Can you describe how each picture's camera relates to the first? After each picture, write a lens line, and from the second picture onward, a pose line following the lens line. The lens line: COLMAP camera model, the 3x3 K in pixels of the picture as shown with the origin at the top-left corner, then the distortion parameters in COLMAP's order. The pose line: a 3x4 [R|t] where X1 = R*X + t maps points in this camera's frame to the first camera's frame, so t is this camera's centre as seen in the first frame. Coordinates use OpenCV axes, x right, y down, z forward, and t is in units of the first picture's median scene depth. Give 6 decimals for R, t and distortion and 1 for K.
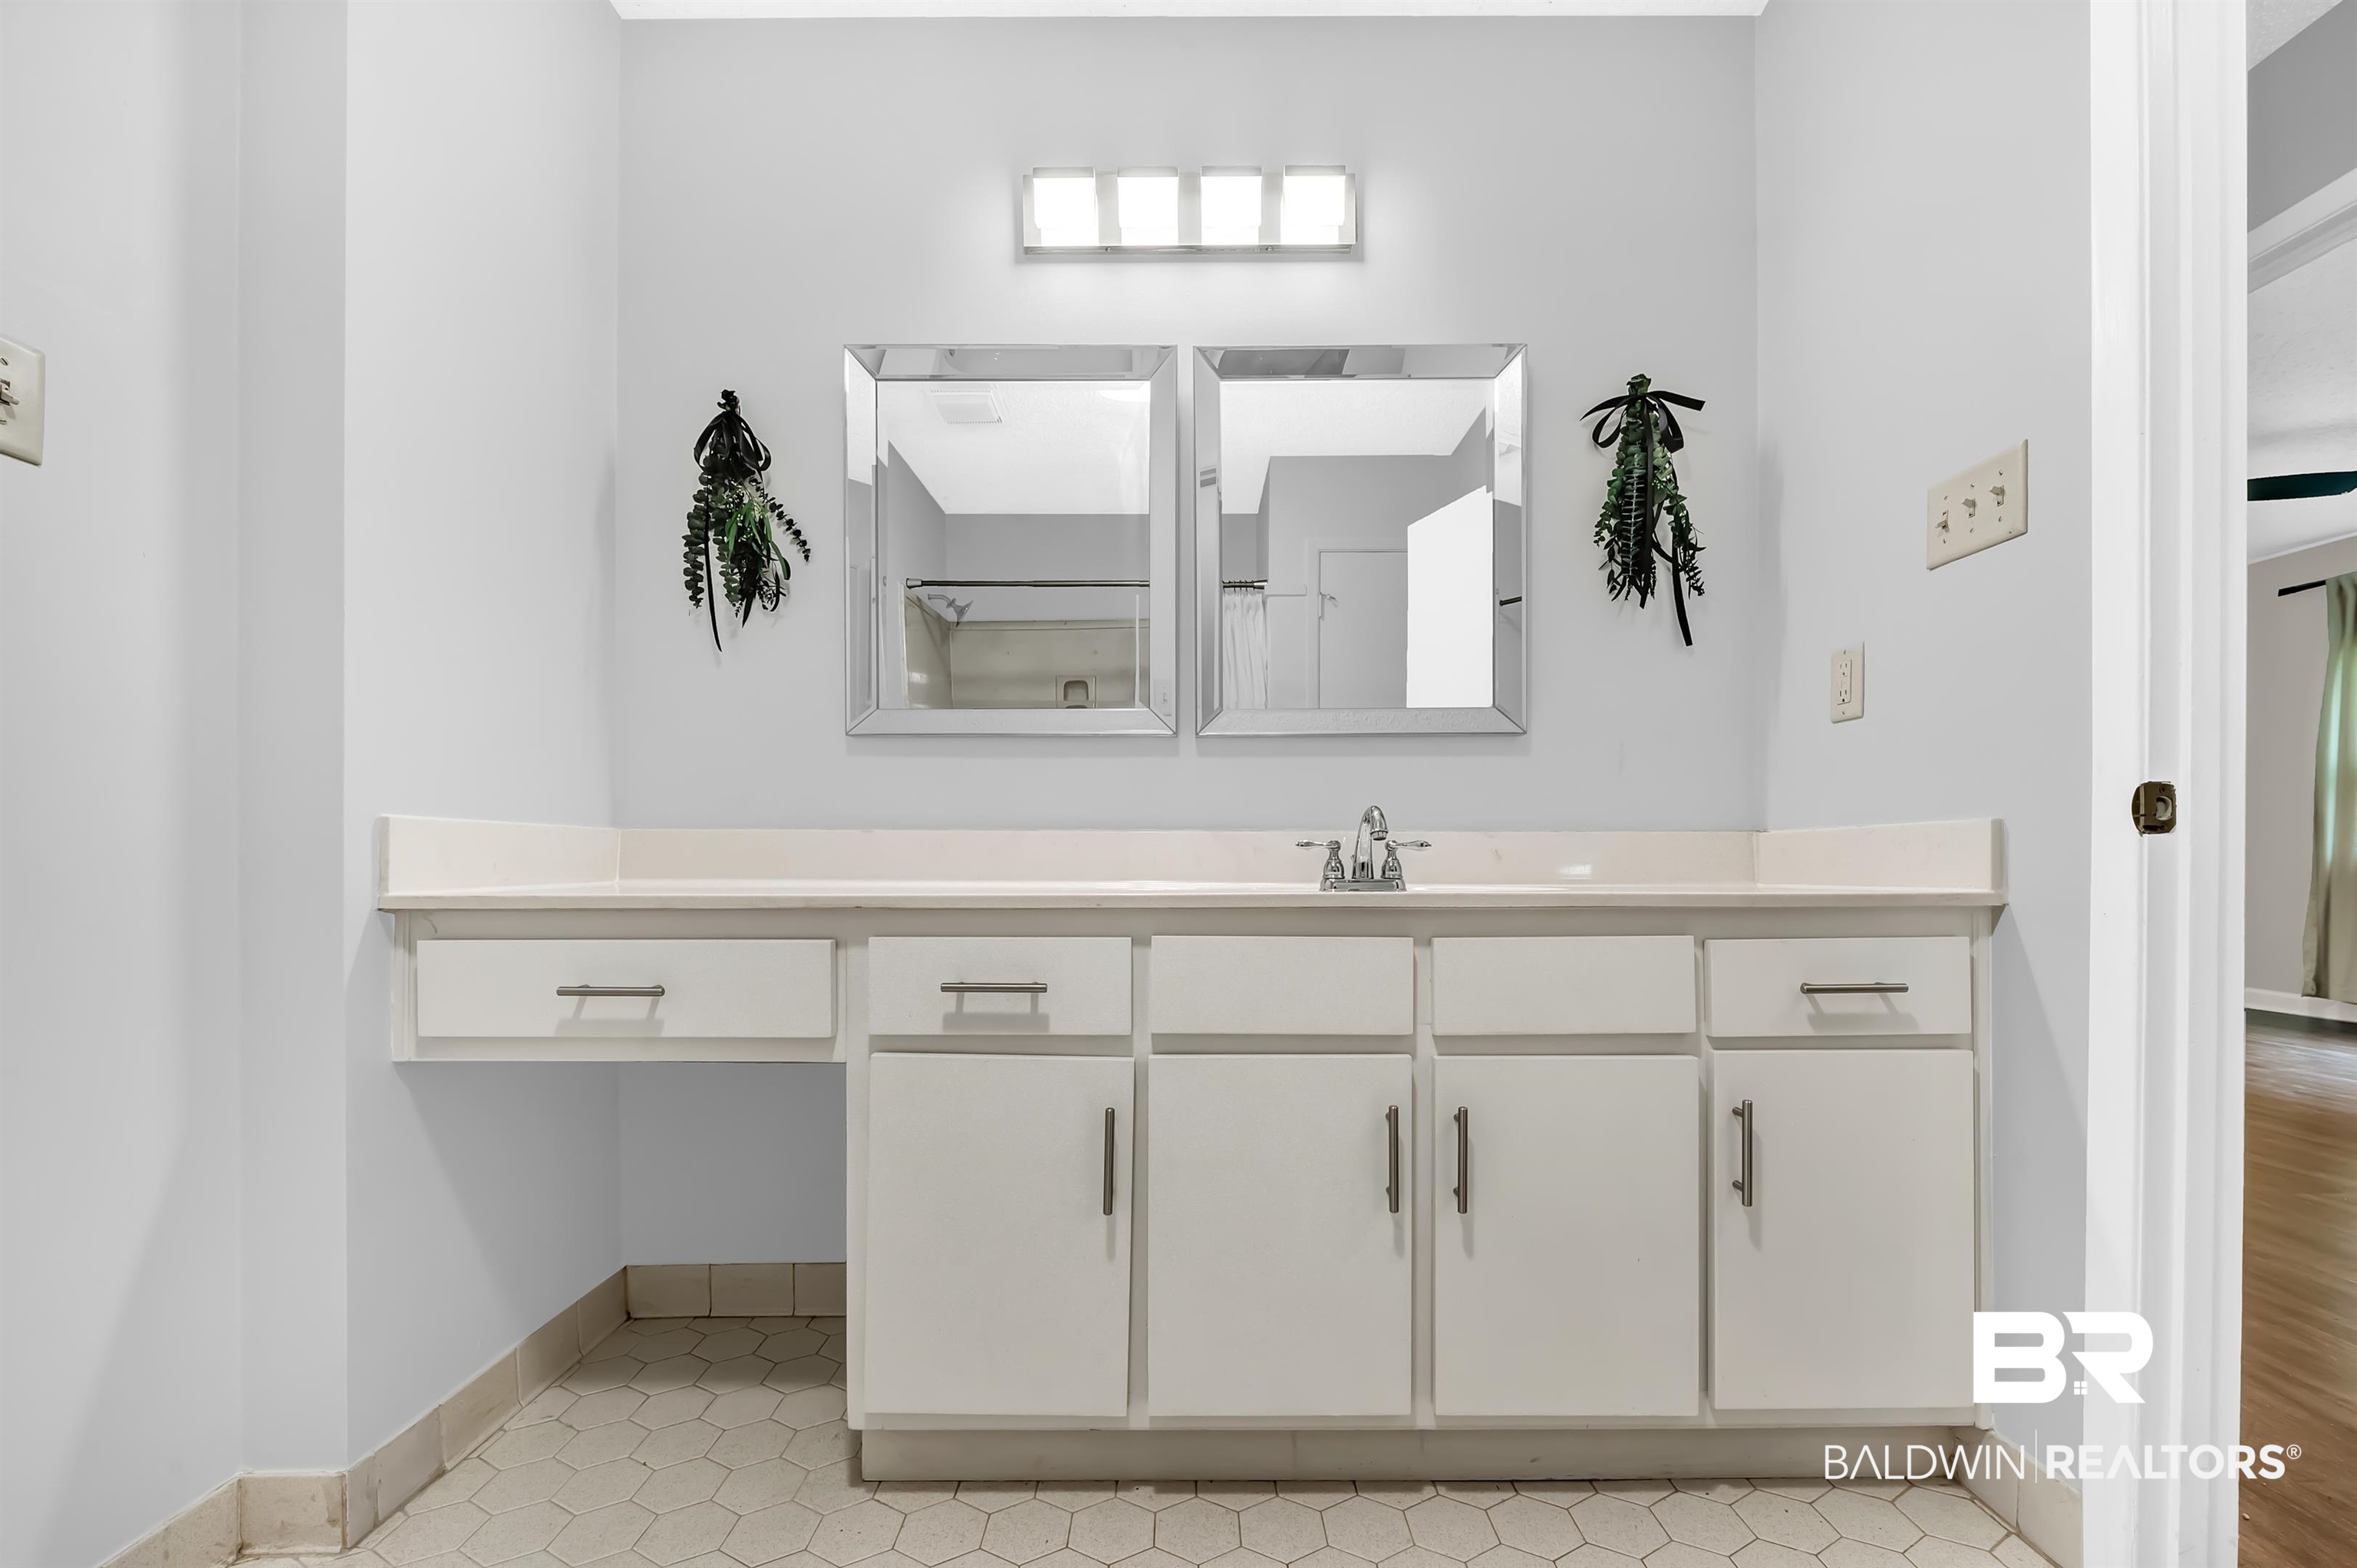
lens RADIAL K [[975.1, 0, 1180.3], [0, 975.1, 839.3], [0, 0, 1]] dist [-0.000677, -0.000041]
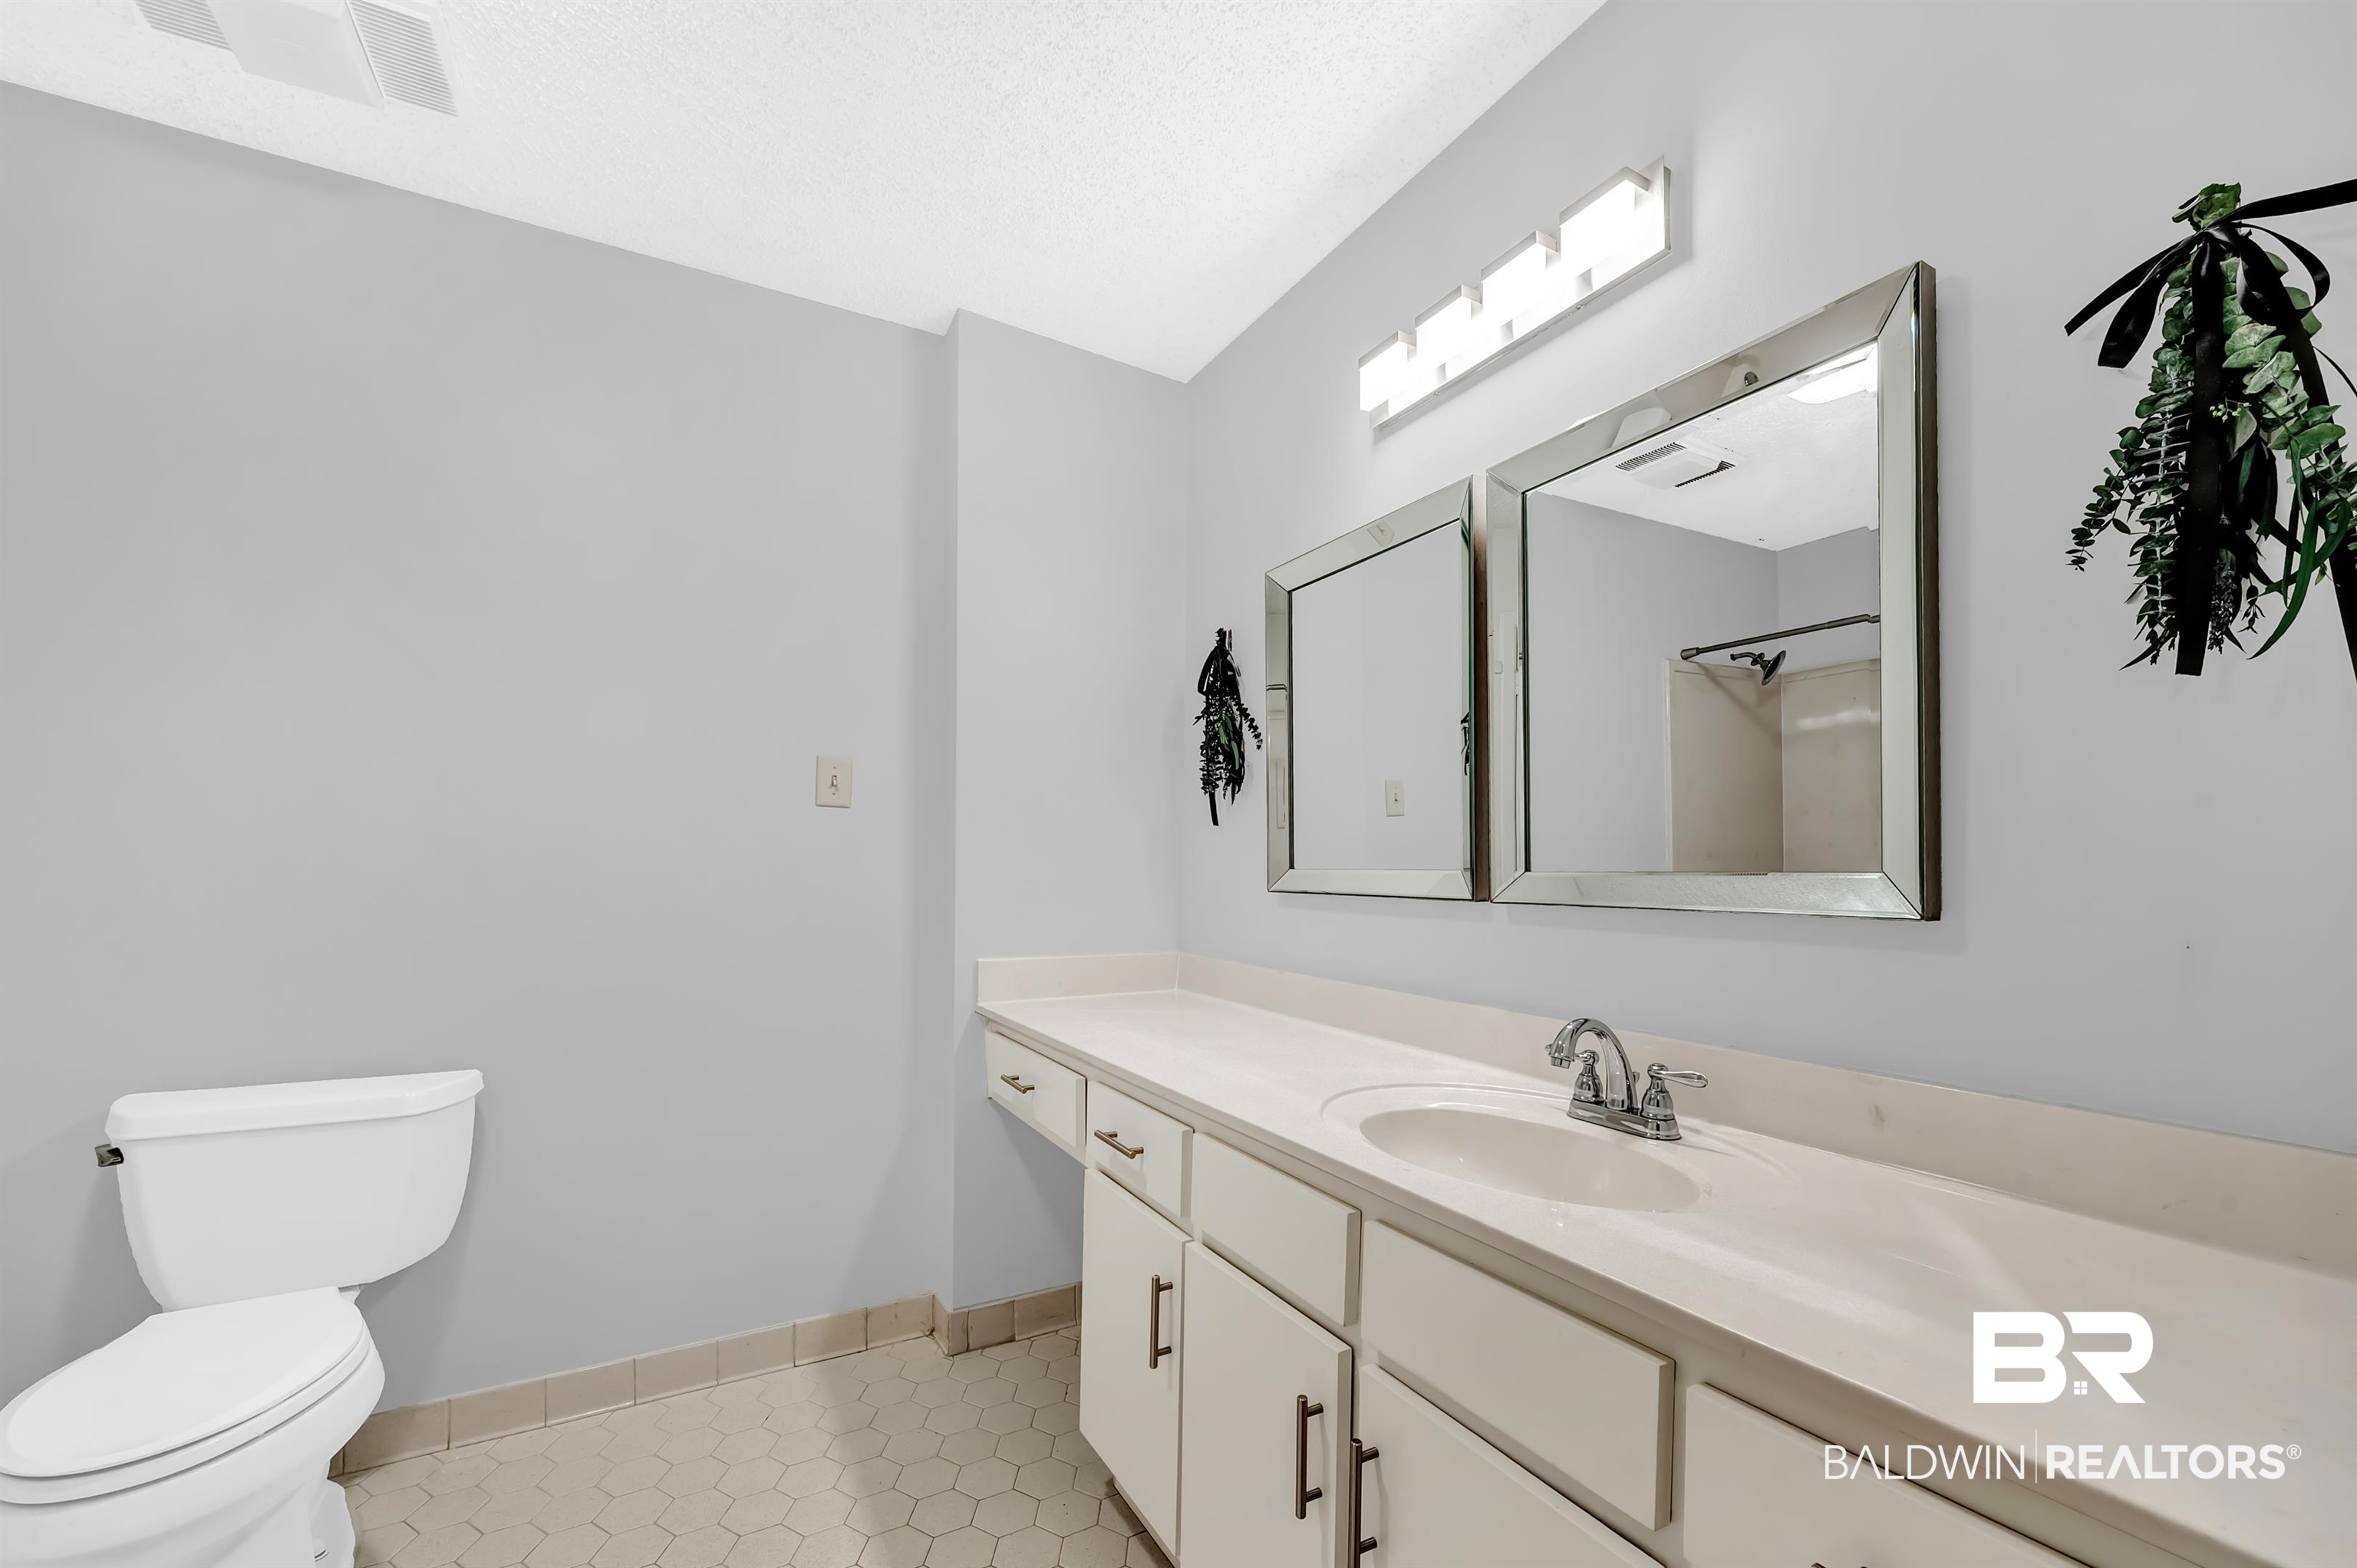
lens RADIAL K [[929.9, 0, 1180.5], [0, 929.9, 855.4], [0, 0, 1]] dist [-0.002705, -0.000128]
pose [[0.491360, -0.010032, -0.870899, 0.613720], [0.000108, 0.999934, -0.011458, -0.138778], [0.870956, 0.005536, 0.491329, 0.332945]]
